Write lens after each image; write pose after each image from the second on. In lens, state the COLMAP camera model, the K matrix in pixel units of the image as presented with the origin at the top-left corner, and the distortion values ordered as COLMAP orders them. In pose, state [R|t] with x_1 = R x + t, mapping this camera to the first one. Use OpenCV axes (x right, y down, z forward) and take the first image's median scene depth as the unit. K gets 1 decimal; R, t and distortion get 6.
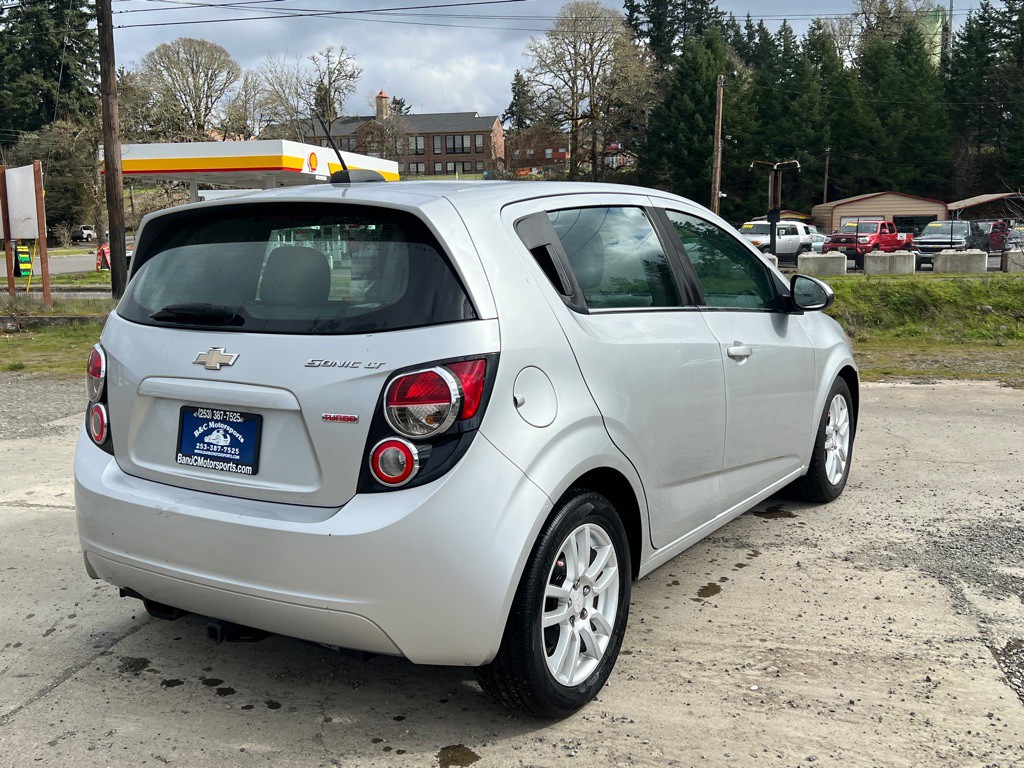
lens RADIAL K [[1004.9, 0, 526.4], [0, 1004.9, 403.9], [0, 0, 1]] dist [0.026717, 0.000000]
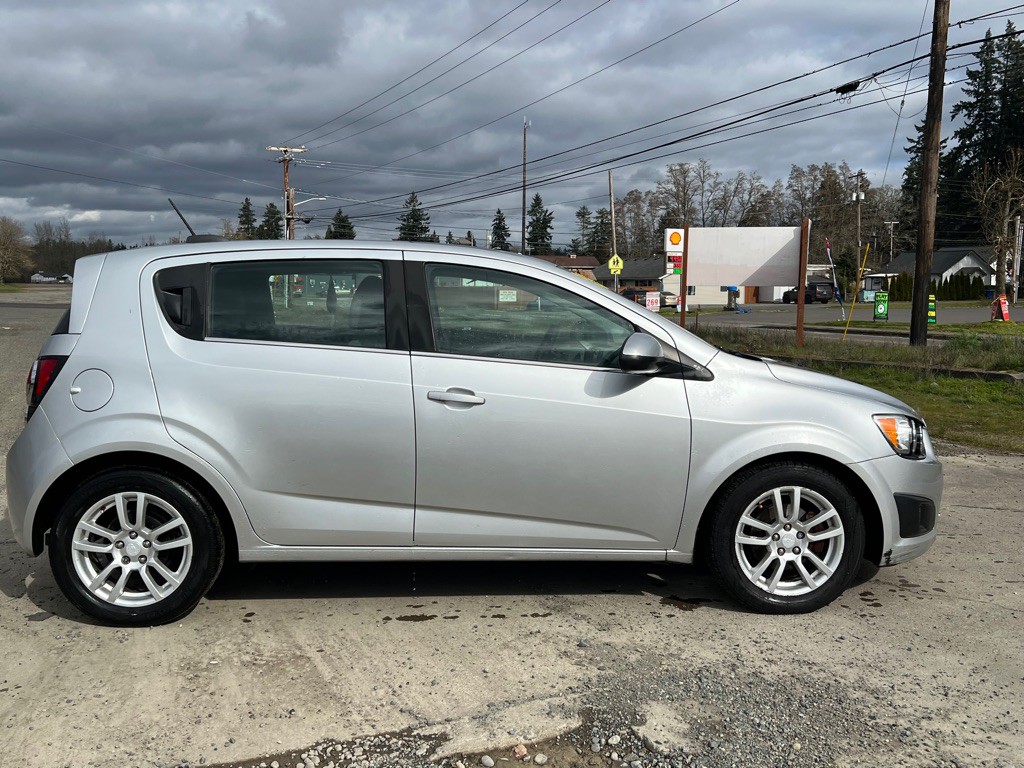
lens RADIAL K [[1004.9, 0, 529.1], [0, 1004.9, 410.4], [0, 0, 1]] dist [0.026717, 0.000000]
pose [[0.595335, 0.117773, -0.794799, 1.258027], [-0.151130, 0.987956, 0.033194, -0.099385], [0.789137, 0.100357, 0.605964, 0.503851]]
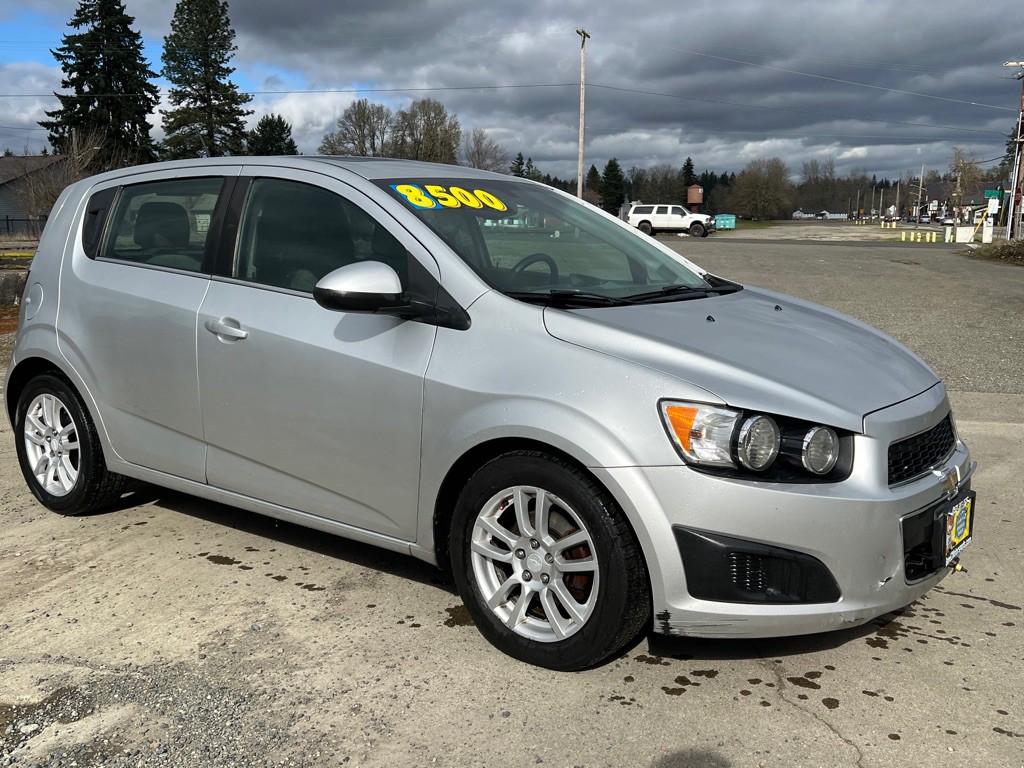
lens RADIAL K [[1004.9, 0, 519.4], [0, 1004.9, 420.3], [0, 0, 1]] dist [0.026717, 0.000000]
pose [[-0.085528, 0.209614, -0.974036, 1.303670], [-0.163145, 0.961477, 0.221237, -0.259302], [0.982888, 0.177831, -0.048036, 1.546198]]
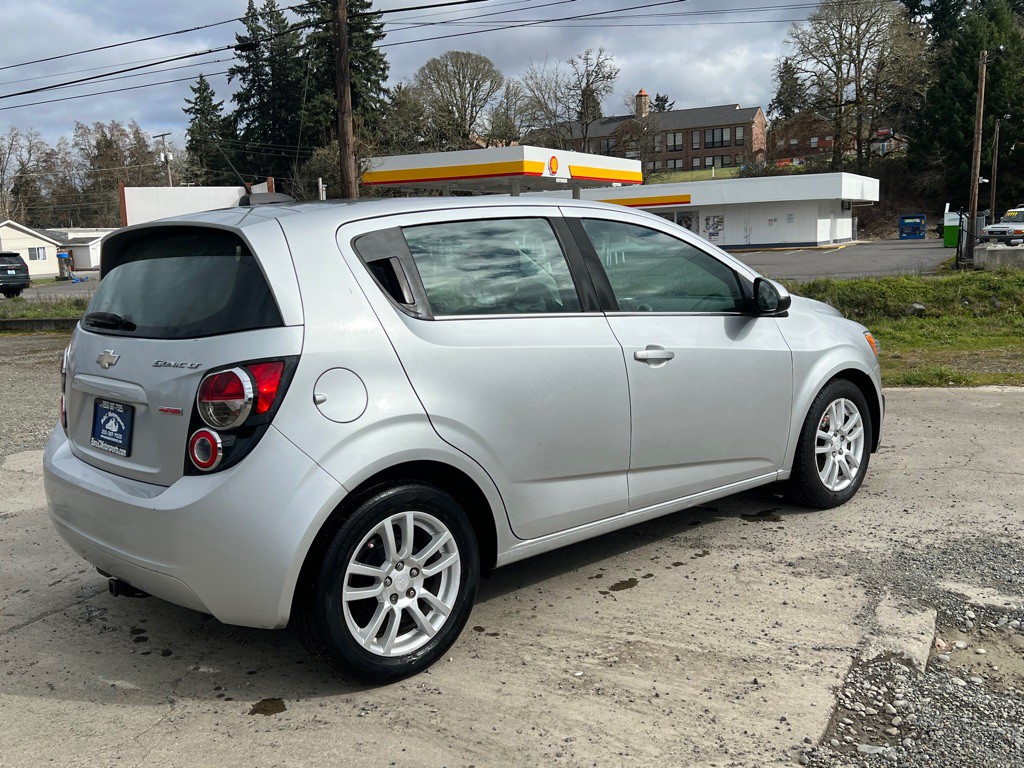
lens RADIAL K [[1004.9, 0, 531.2], [0, 1004.9, 412.4], [0, 0, 1]] dist [0.026717, 0.000000]
pose [[0.967143, 0.020641, -0.253392, 0.407832], [-0.017876, 0.999753, 0.013211, -0.005400], [0.253602, -0.008247, 0.967273, -0.027469]]
